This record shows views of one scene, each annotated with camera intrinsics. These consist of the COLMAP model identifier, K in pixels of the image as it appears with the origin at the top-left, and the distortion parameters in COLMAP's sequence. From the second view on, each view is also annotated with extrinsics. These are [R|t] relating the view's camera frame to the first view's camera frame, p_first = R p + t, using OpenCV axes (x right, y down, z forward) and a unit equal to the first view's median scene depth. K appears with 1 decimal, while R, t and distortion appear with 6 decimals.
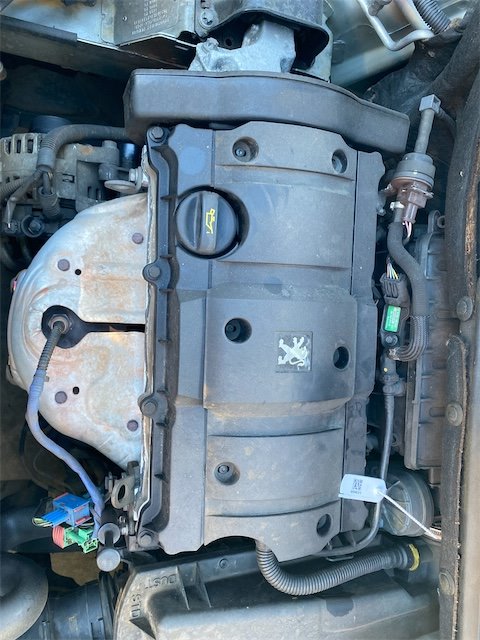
lens RADIAL K [[490.0, 0, 242.4], [0, 490.0, 319.5], [0, 0, 1]] dist [-0.027394, 0.012459]
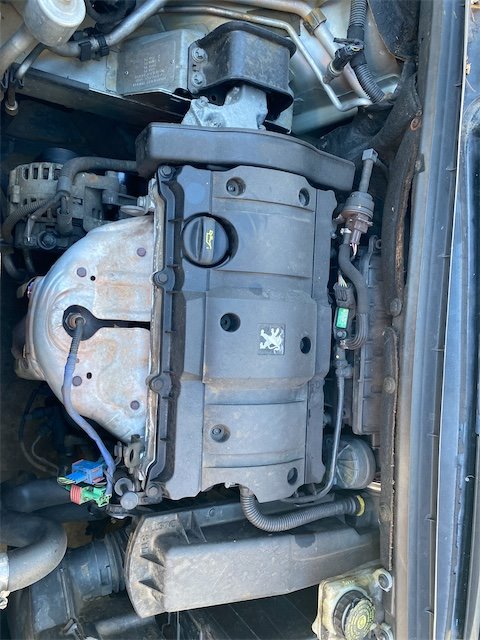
lens RADIAL K [[490.0, 0, 237.9], [0, 490.0, 321.4], [0, 0, 1]] dist [-0.027394, 0.012459]
pose [[0.994530, 0.006483, 0.104249, -0.108114], [-0.002494, 0.999261, -0.038346, 0.060300], [-0.104421, 0.037876, 0.993812, -0.267721]]
